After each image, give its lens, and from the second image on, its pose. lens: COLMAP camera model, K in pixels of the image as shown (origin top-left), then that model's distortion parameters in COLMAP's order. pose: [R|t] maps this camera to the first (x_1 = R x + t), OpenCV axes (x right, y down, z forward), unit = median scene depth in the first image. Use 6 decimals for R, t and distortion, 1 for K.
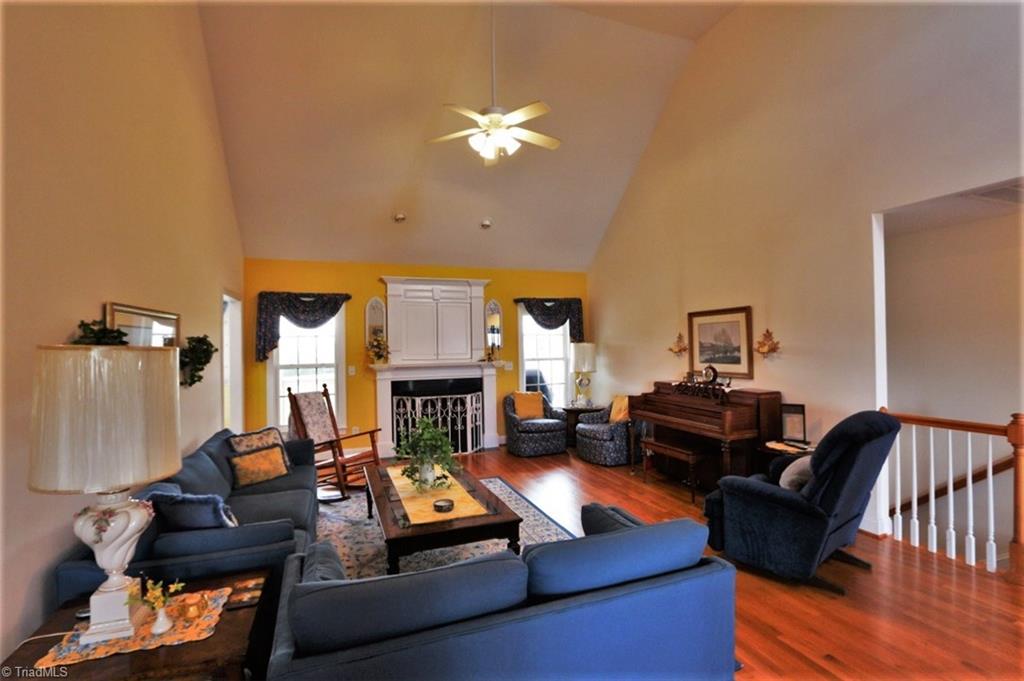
lens RADIAL K [[471.5, 0, 505.5], [0, 471.5, 337.6], [0, 0, 1]] dist [-0.019170, 0.002718]
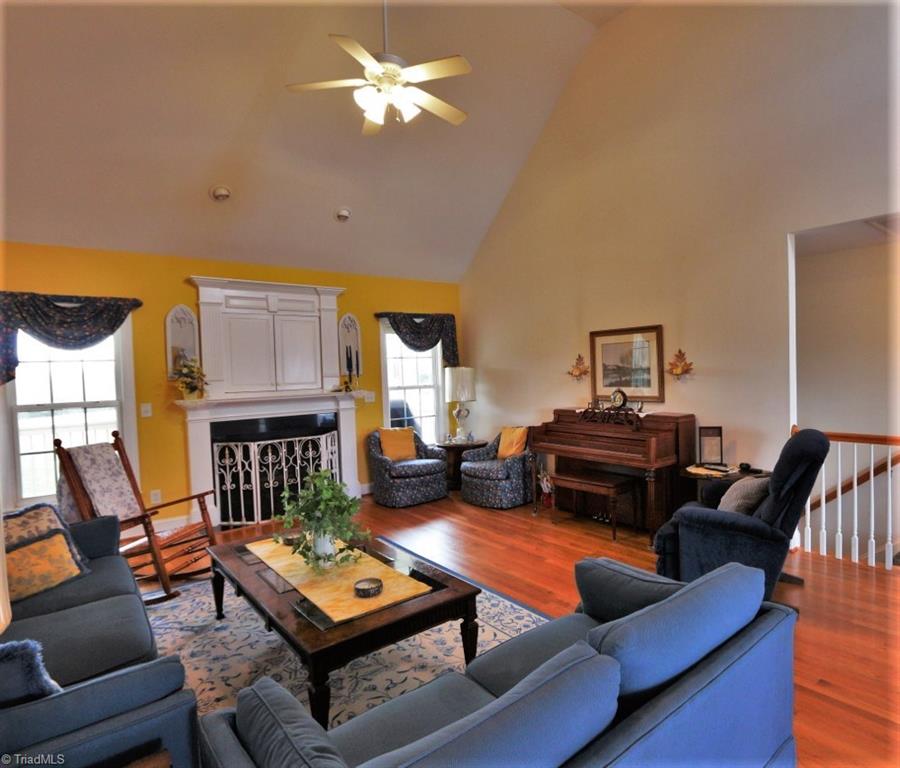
lens RADIAL K [[518.5, 0, 457.9], [0, 518.5, 384.2], [0, 0, 1]] dist [-0.018118, 0.001269]
pose [[0.933598, -0.020397, 0.357740, -0.220136], [0.007597, 0.999281, 0.037150, 0.009288], [-0.358241, -0.031965, 0.933082, 0.164637]]
